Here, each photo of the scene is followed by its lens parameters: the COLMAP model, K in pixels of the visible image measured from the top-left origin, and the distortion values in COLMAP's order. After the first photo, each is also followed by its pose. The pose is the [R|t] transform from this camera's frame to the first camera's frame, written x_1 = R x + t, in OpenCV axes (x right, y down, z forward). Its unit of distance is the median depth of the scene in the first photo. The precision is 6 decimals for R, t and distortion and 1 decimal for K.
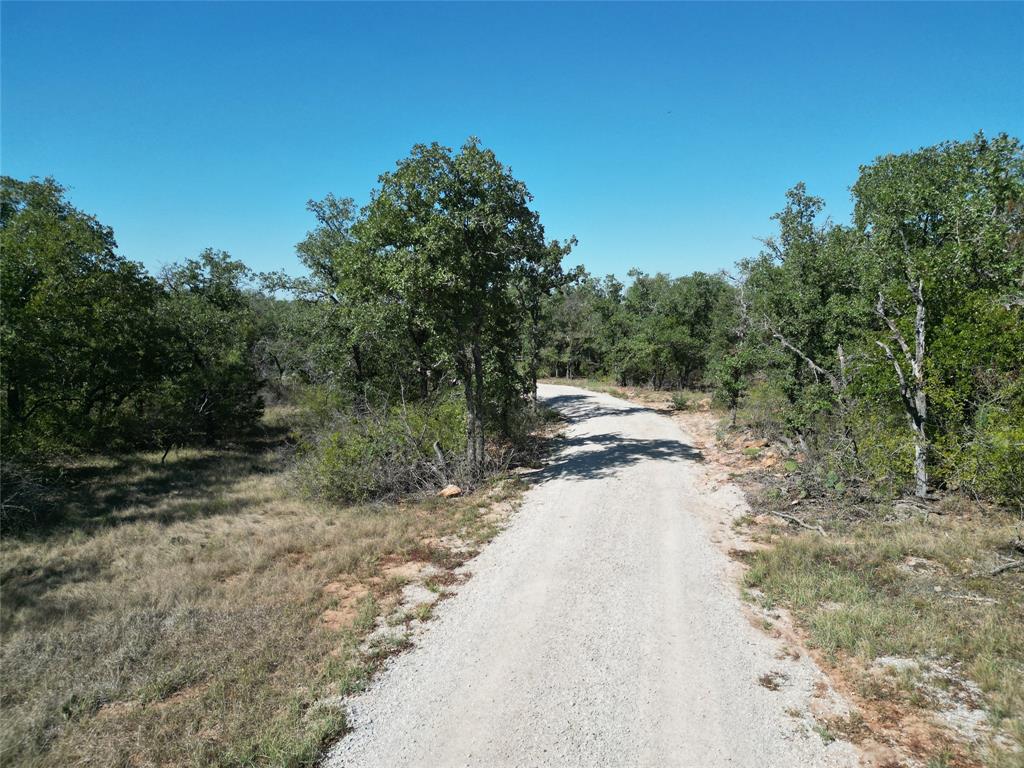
lens RADIAL K [[716.2, 0, 503.5], [0, 716.2, 394.0], [0, 0, 1]] dist [0.071207, -0.063182]
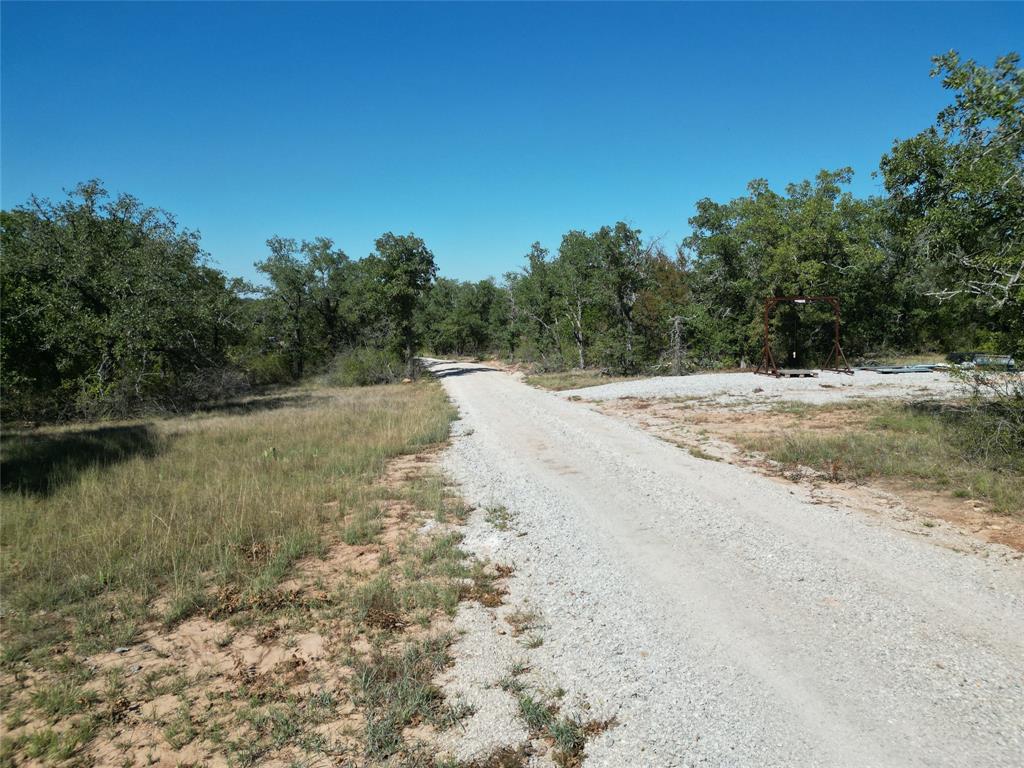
lens RADIAL K [[716.2, 0, 517.1], [0, 716.2, 385.6], [0, 0, 1]] dist [0.071207, -0.063182]
pose [[0.939281, -0.046901, 0.339928, -0.330018], [0.048709, 0.998808, 0.003217, 0.099442], [-0.339674, 0.013536, 0.940446, -0.823714]]
